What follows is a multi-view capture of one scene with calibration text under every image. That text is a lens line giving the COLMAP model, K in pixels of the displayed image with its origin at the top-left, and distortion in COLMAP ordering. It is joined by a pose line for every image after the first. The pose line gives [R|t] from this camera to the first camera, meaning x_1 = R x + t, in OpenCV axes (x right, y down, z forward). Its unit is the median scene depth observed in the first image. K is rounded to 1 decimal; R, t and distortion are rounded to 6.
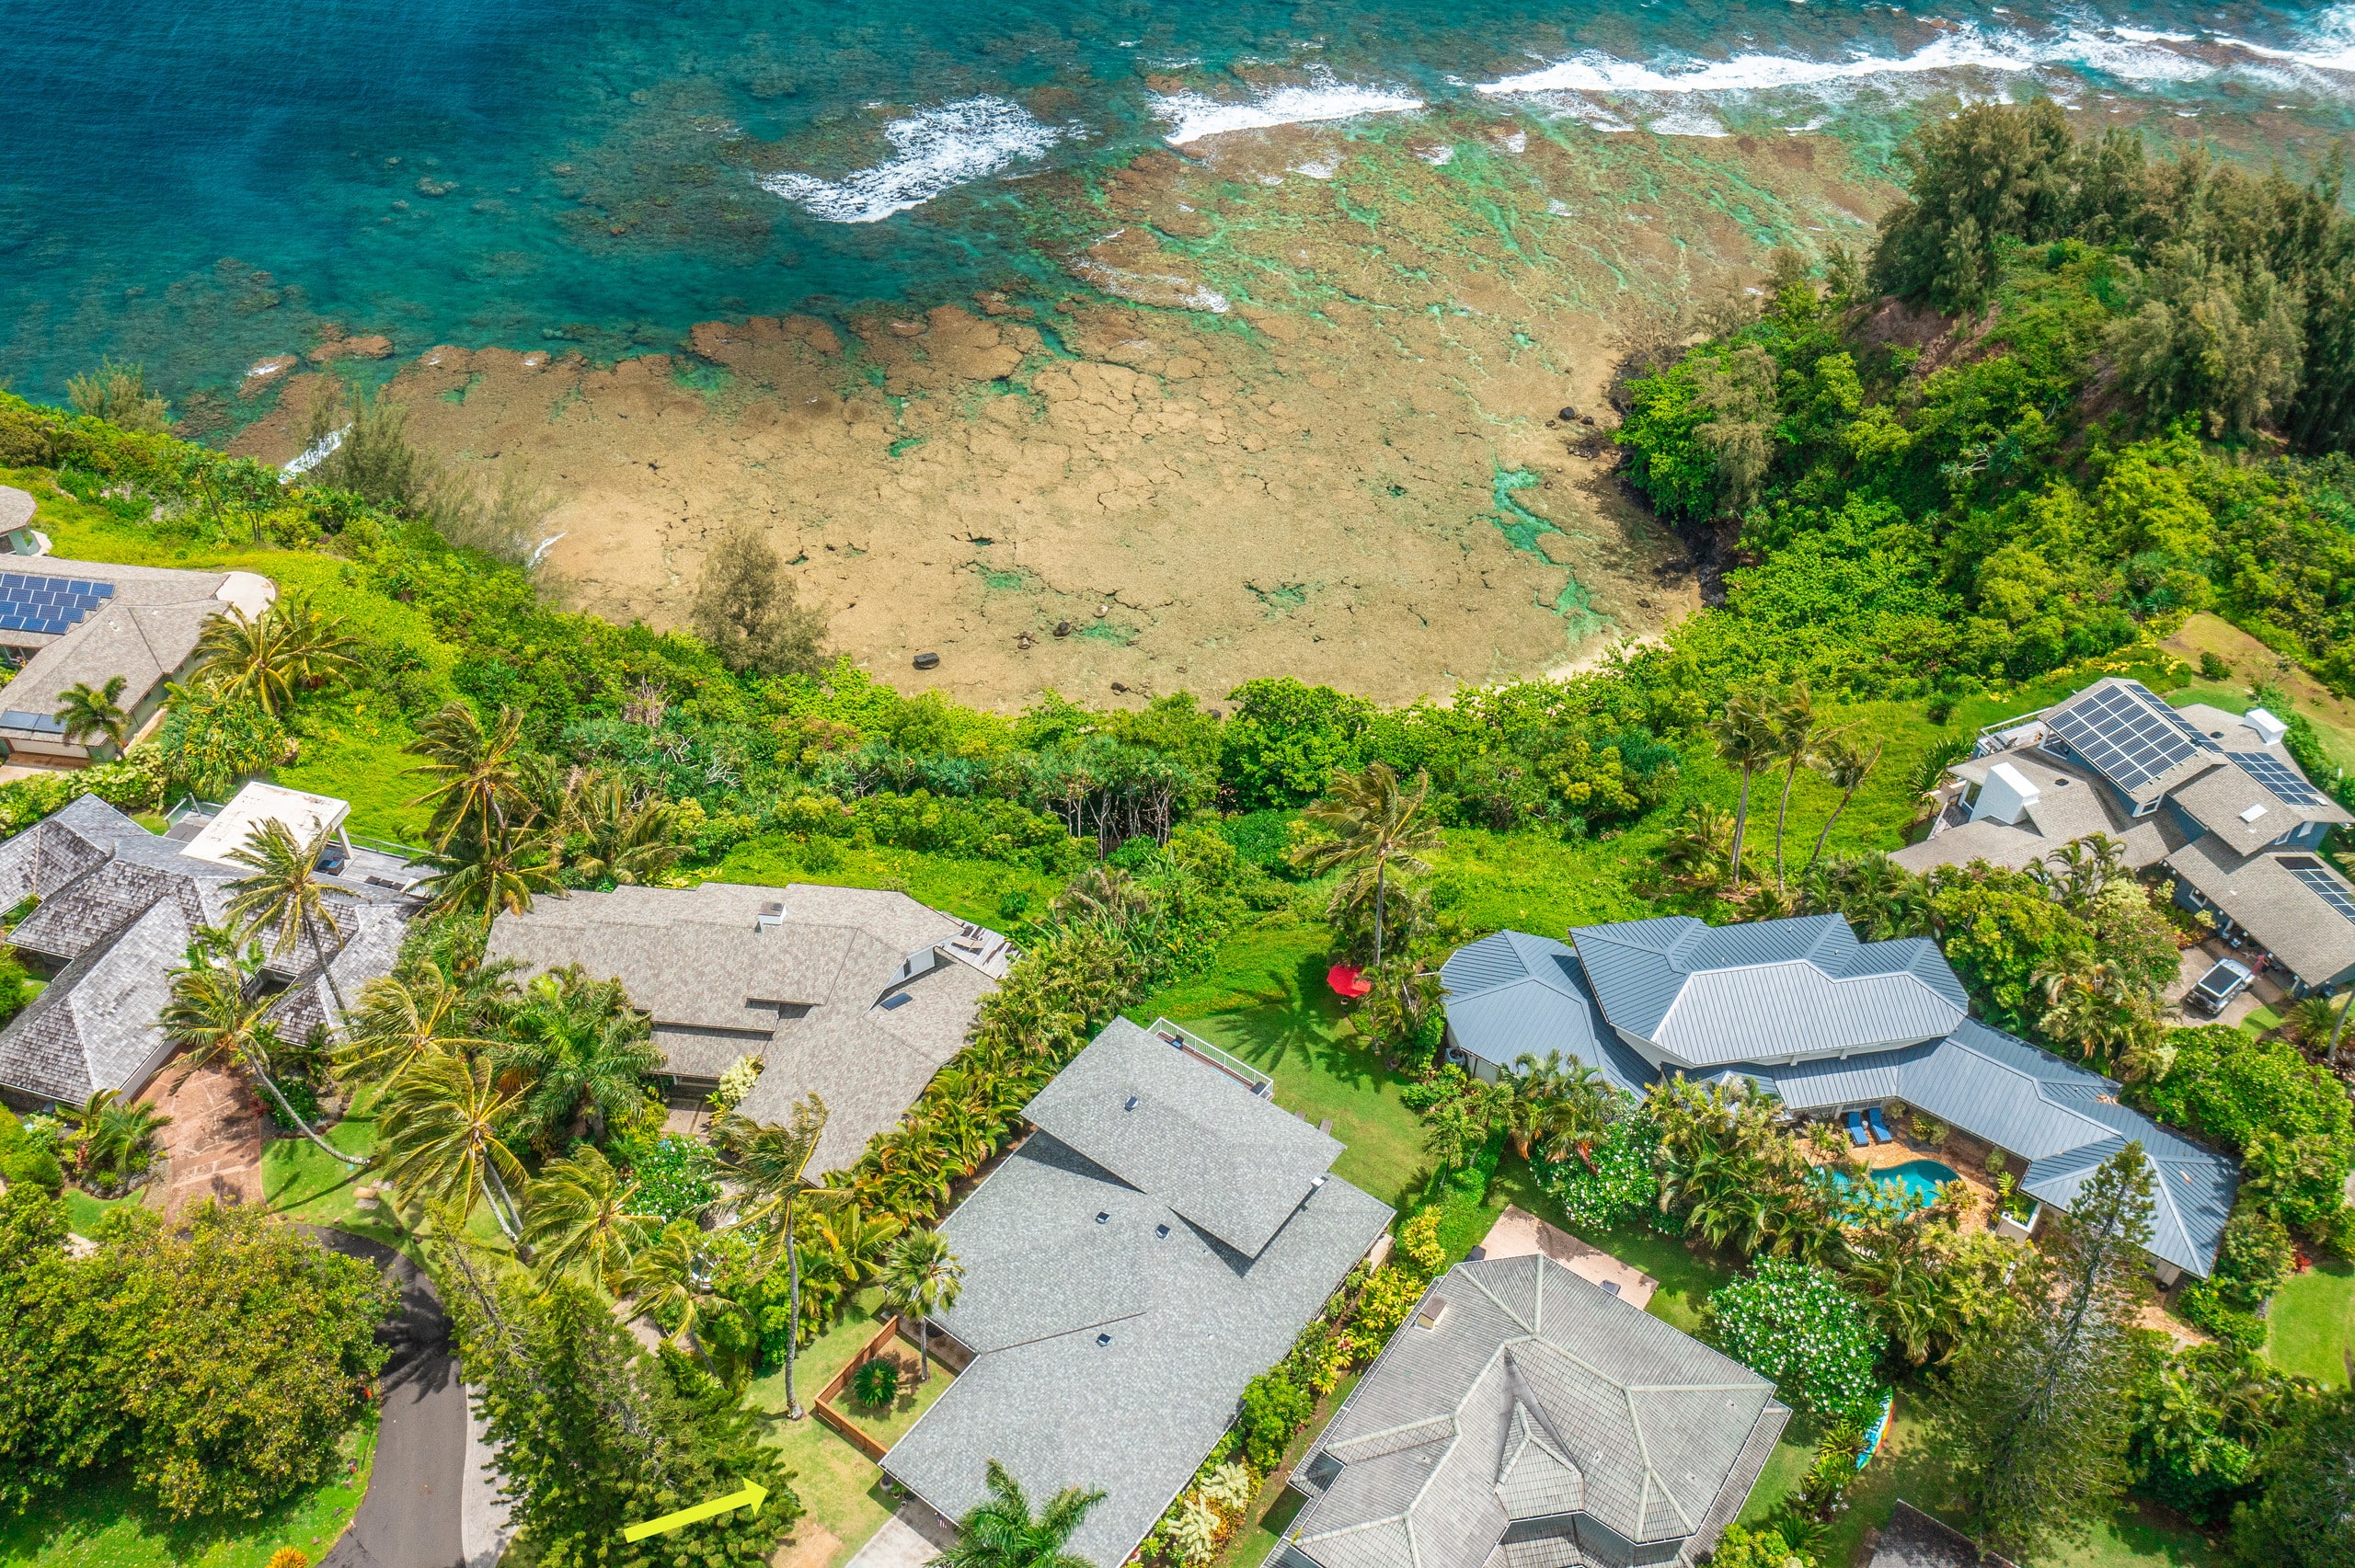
lens RADIAL K [[1814.2, 0, 1180.7], [0, 1814.2, 784.1], [0, 0, 1]] dist [-0.006815, 0.002510]
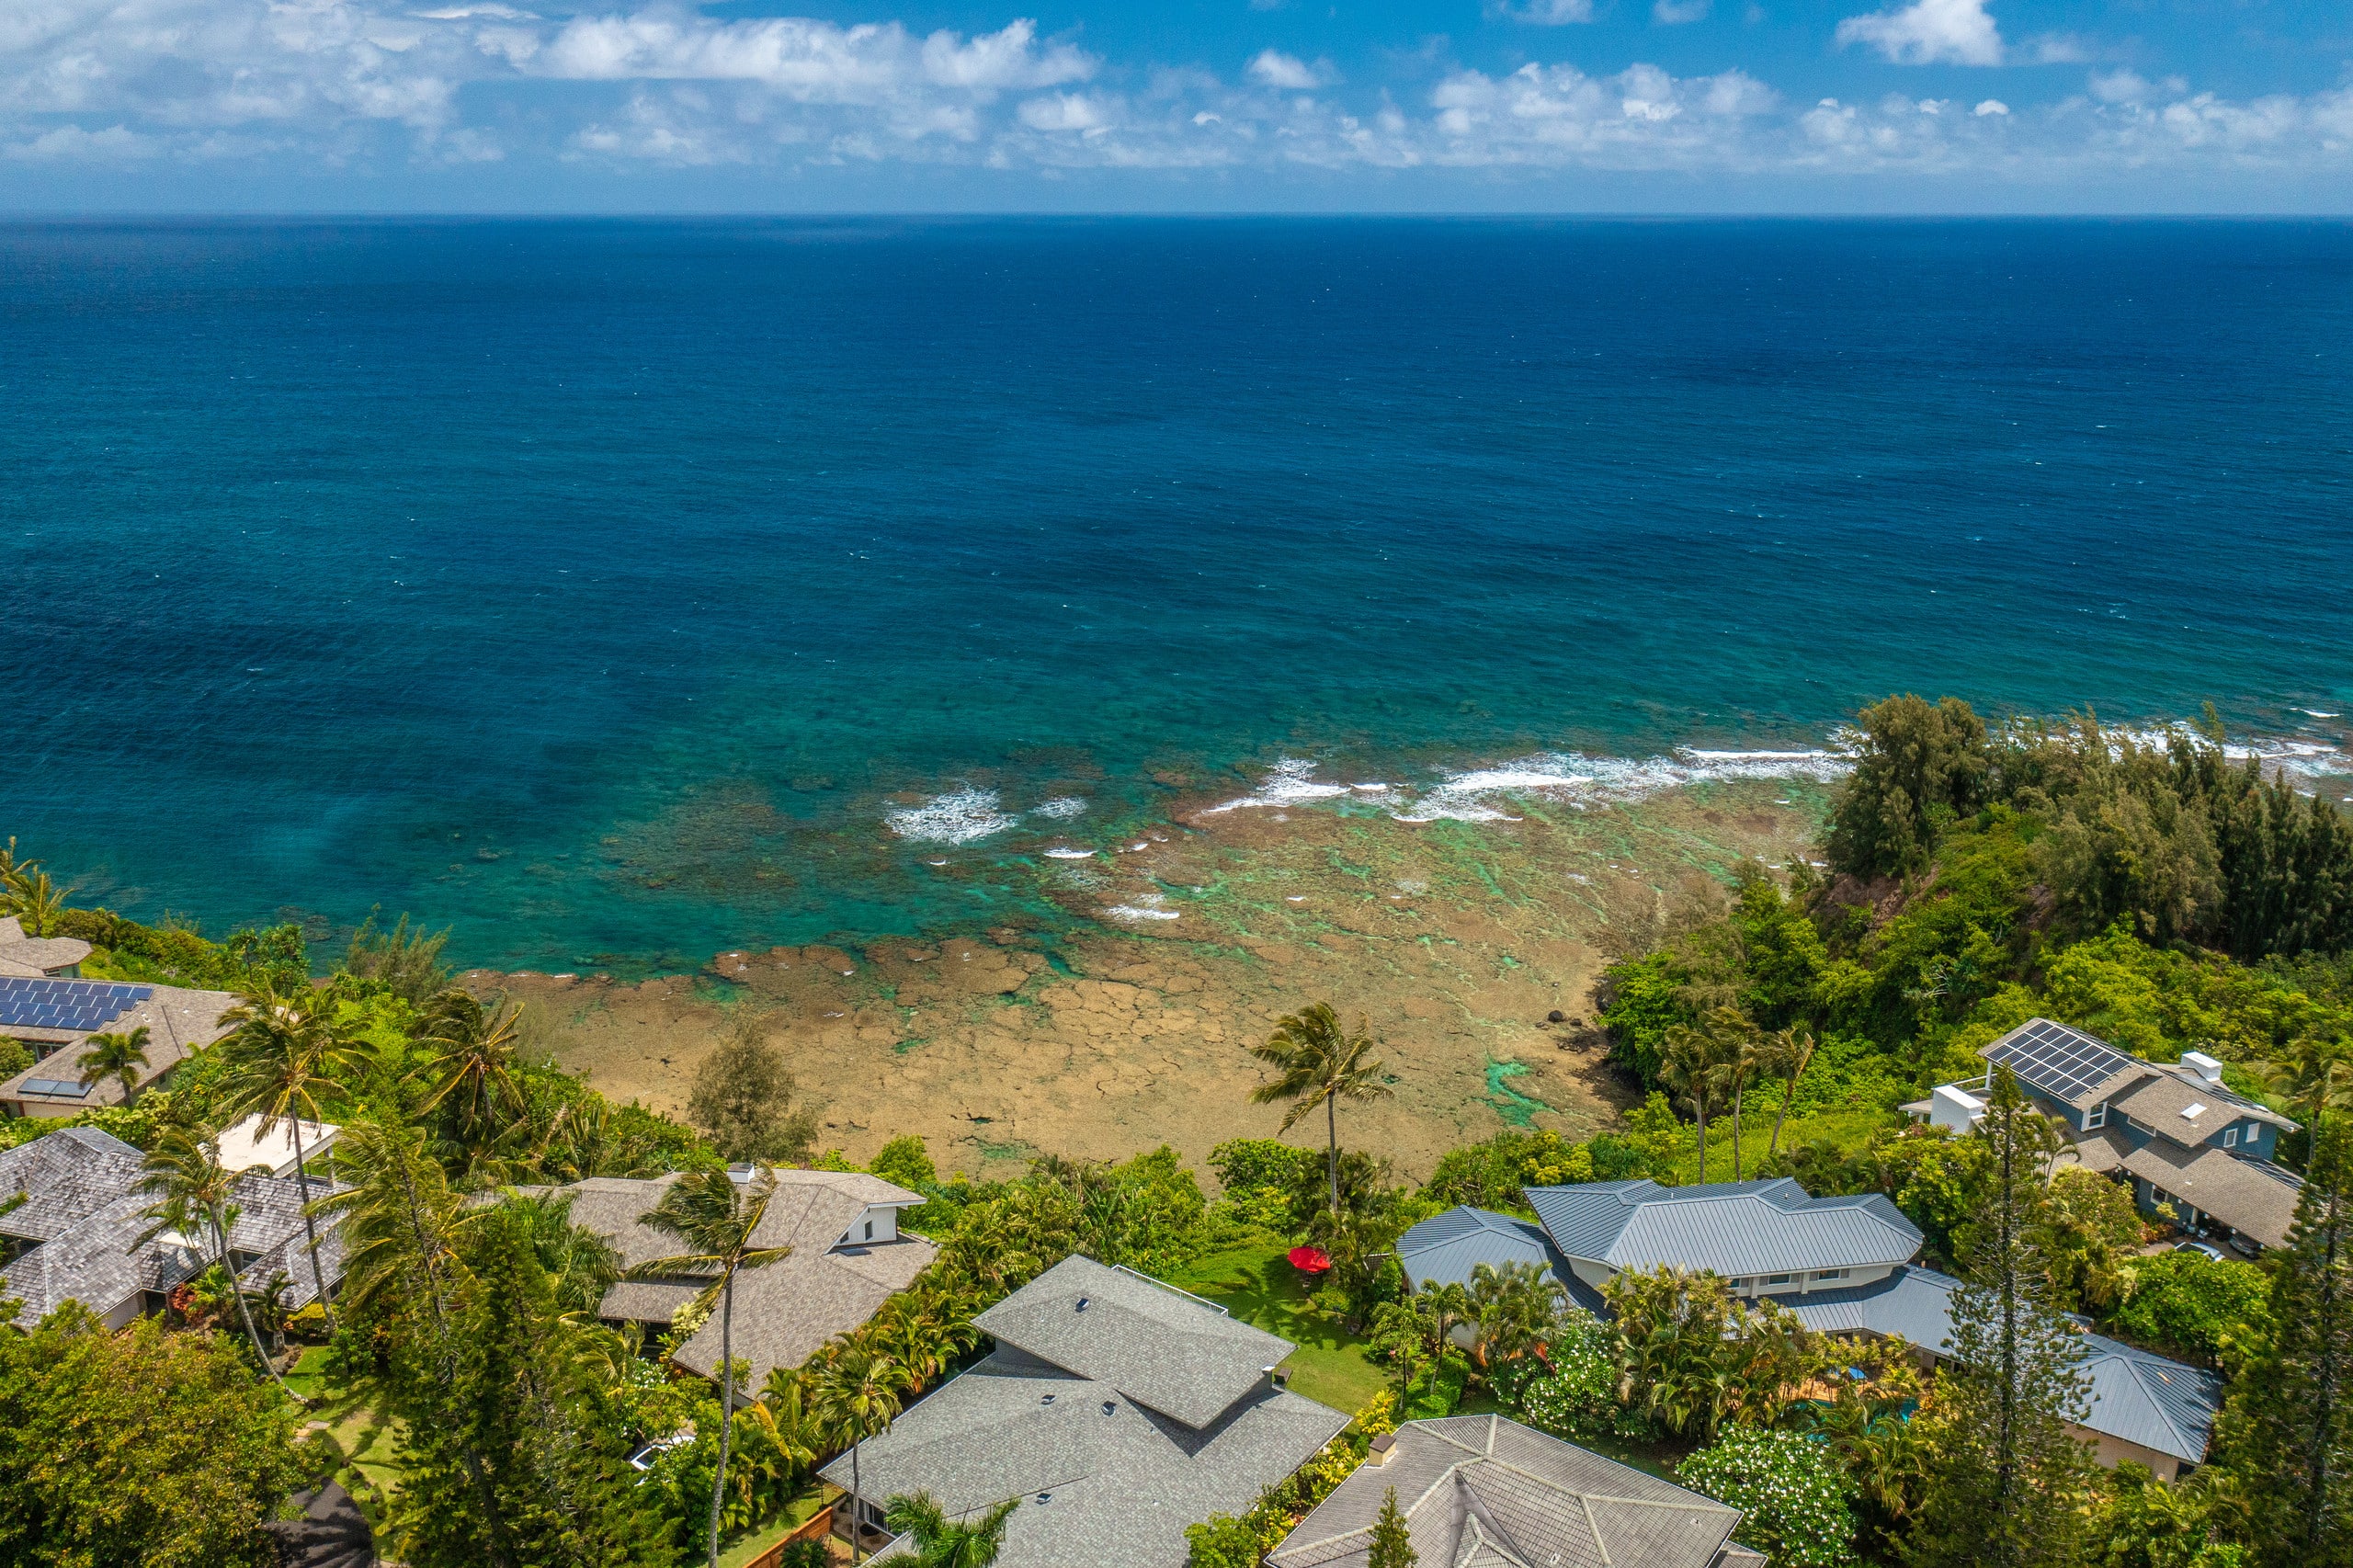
lens RADIAL K [[1850.5, 0, 1176.5], [0, 1850.5, 784.0], [0, 0, 1]] dist [-0.011582, 0.006260]
pose [[0.999879, -0.008368, -0.013084, 0.018280], [0.002242, 0.911389, -0.411541, 0.151103], [0.015369, 0.411462, 0.911297, -0.019011]]
